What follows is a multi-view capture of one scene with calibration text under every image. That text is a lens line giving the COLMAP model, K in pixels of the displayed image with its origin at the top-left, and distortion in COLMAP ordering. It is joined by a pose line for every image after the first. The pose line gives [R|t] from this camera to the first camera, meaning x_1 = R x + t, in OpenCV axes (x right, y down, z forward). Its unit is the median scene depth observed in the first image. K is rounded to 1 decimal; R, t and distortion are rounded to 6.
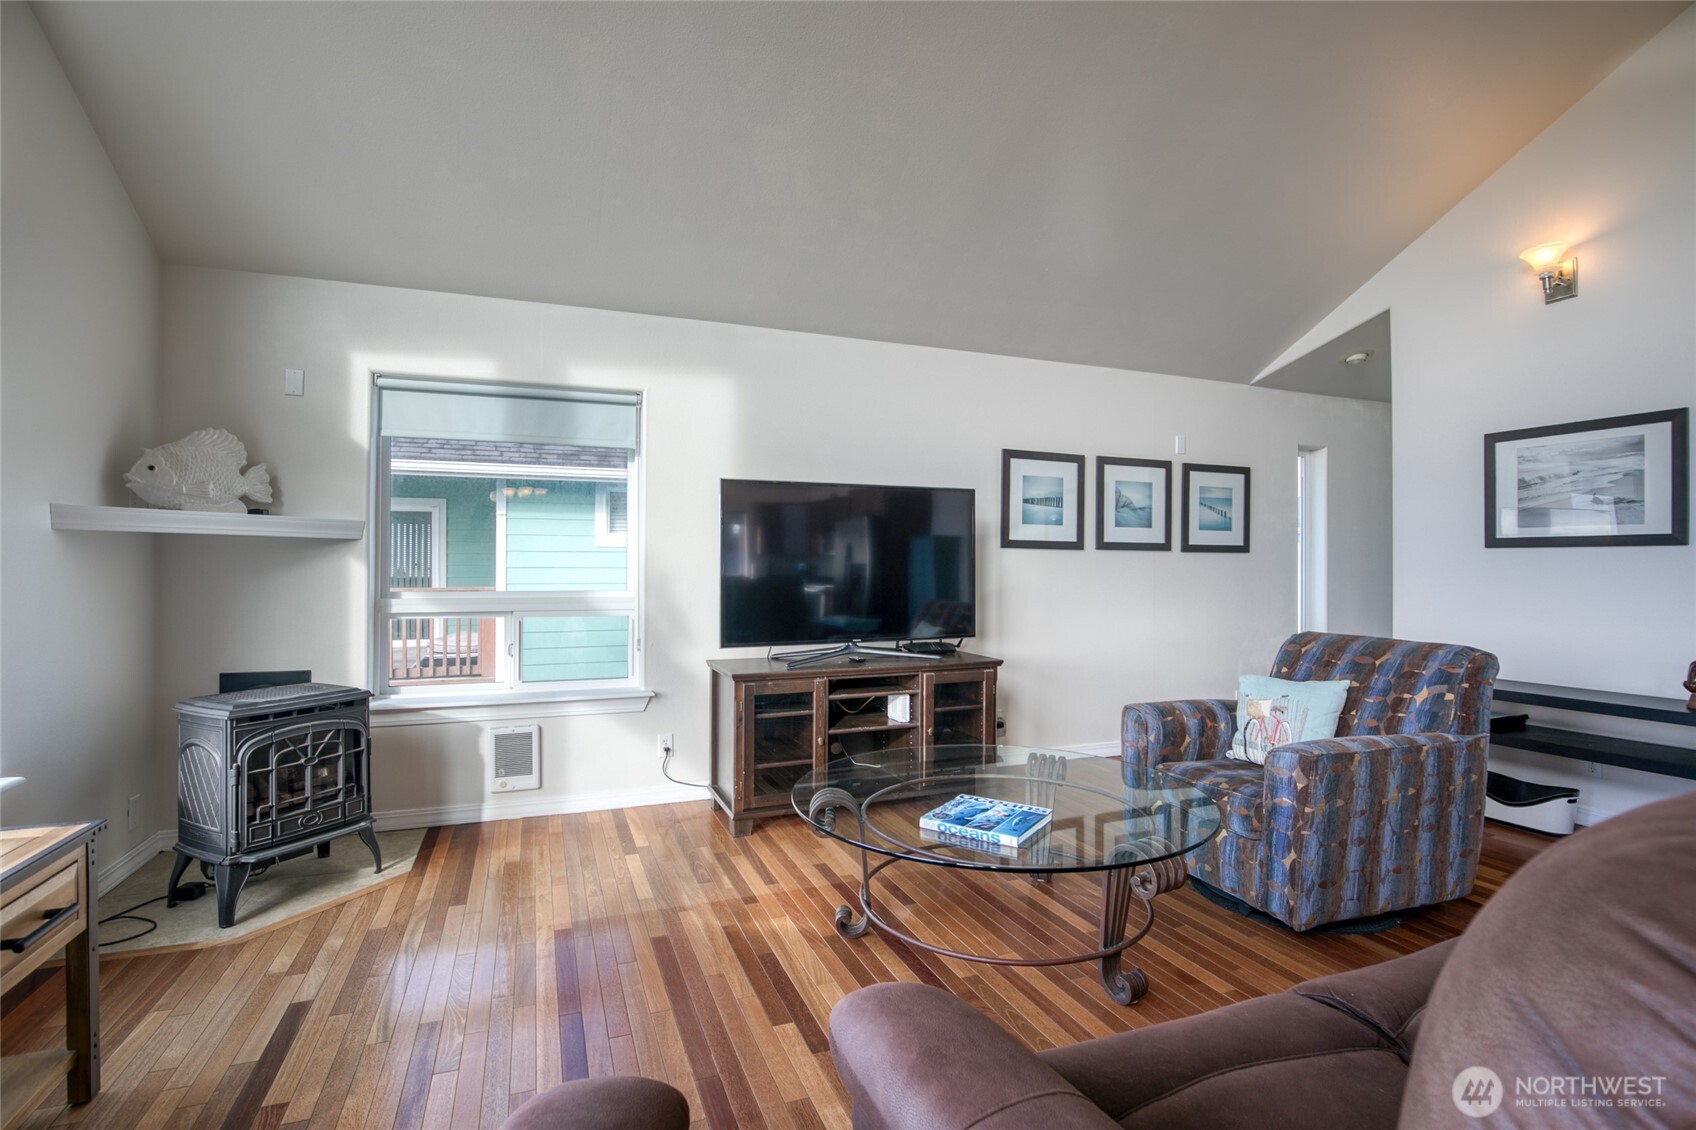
lens RADIAL K [[790.0, 0, 857.0], [0, 790.0, 560.9], [0, 0, 1]] dist [-0.035775, 0.005193]
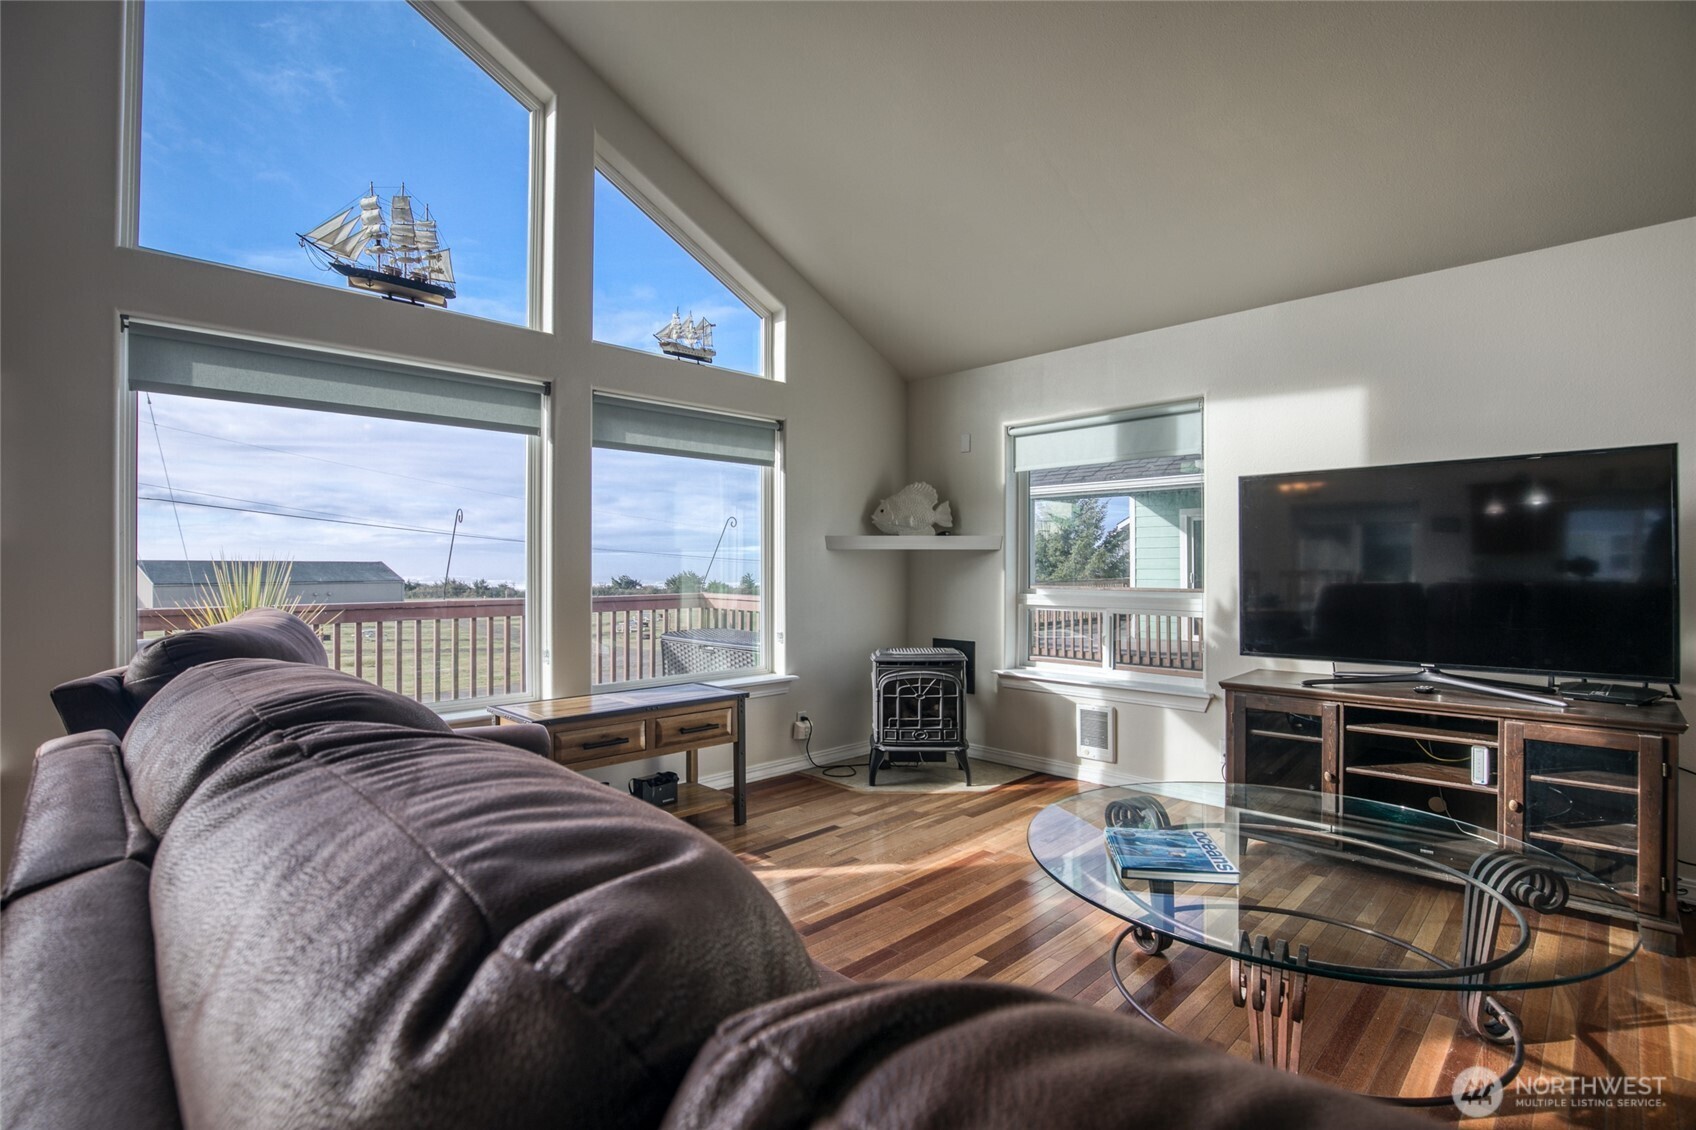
lens RADIAL K [[790.0, 0, 850.6], [0, 790.0, 560.6], [0, 0, 1]] dist [-0.035775, 0.005193]
pose [[0.391980, -0.010745, -0.919911, 0.525356], [0.005422, 0.999941, -0.009370, 0.003055], [0.919958, -0.001315, 0.392015, 0.205701]]
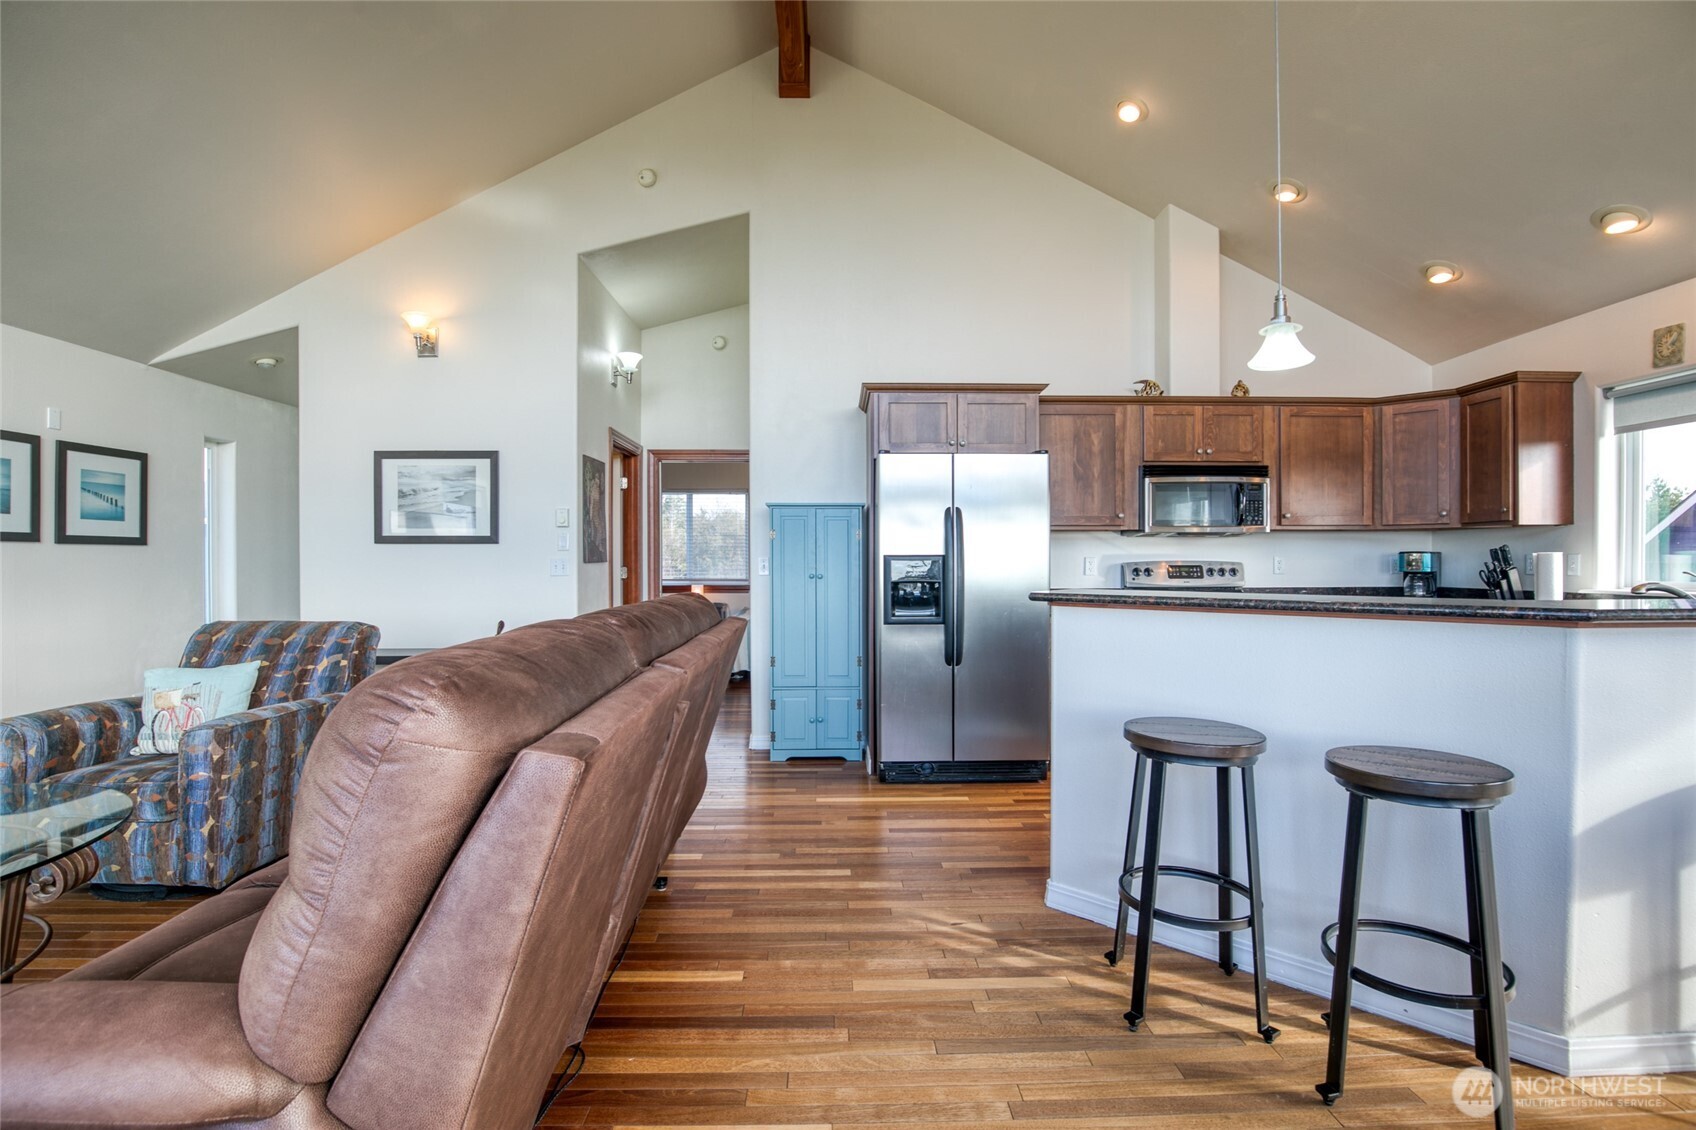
lens RADIAL K [[790.0, 0, 842.2], [0, 790.0, 566.7], [0, 0, 1]] dist [-0.035775, 0.005193]
pose [[0.355387, -0.014662, 0.934604, -0.090904], [-0.001285, 0.999868, 0.016175, -0.000893], [-0.934718, -0.006949, 0.355321, -0.147000]]
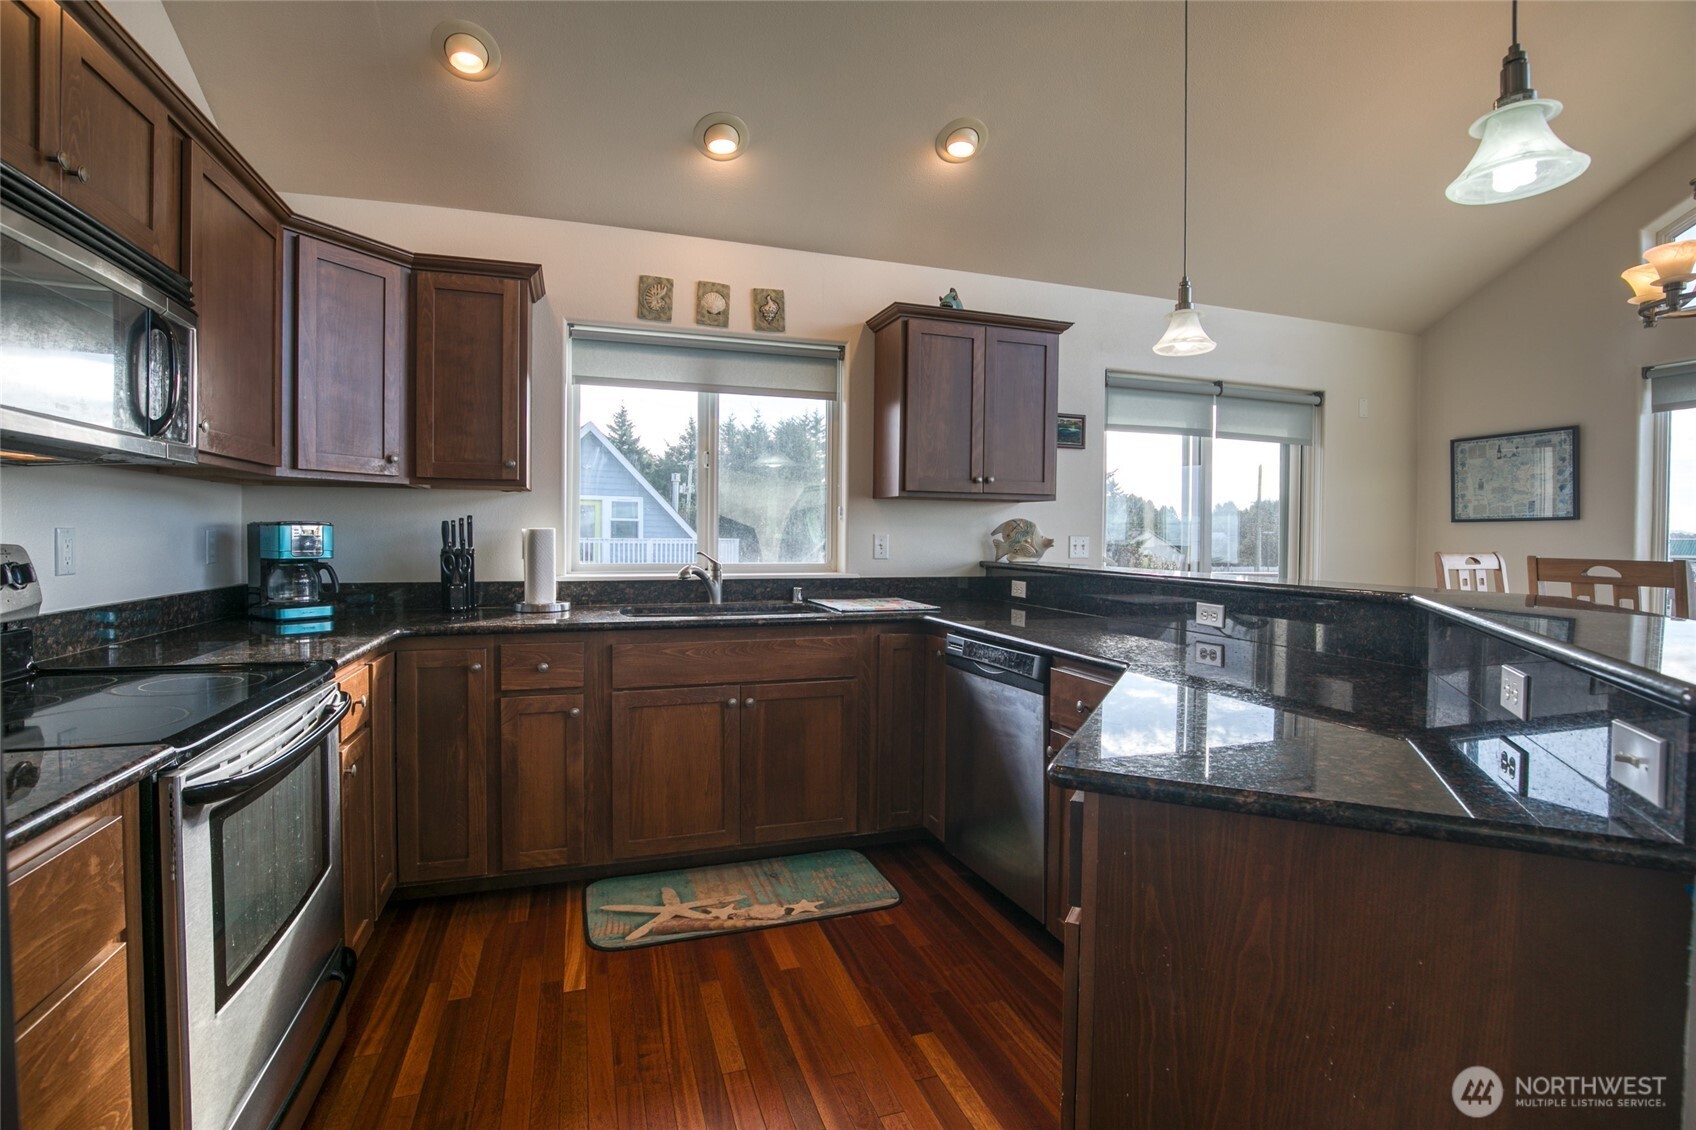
lens RADIAL K [[790.0, 0, 854.0], [0, 790.0, 544.3], [0, 0, 1]] dist [-0.035775, 0.005193]
pose [[-0.998590, -0.013882, 0.051229, 0.925591], [-0.013594, 0.999890, 0.005958, 0.001223], [-0.051306, 0.005253, -0.998669, 0.091526]]
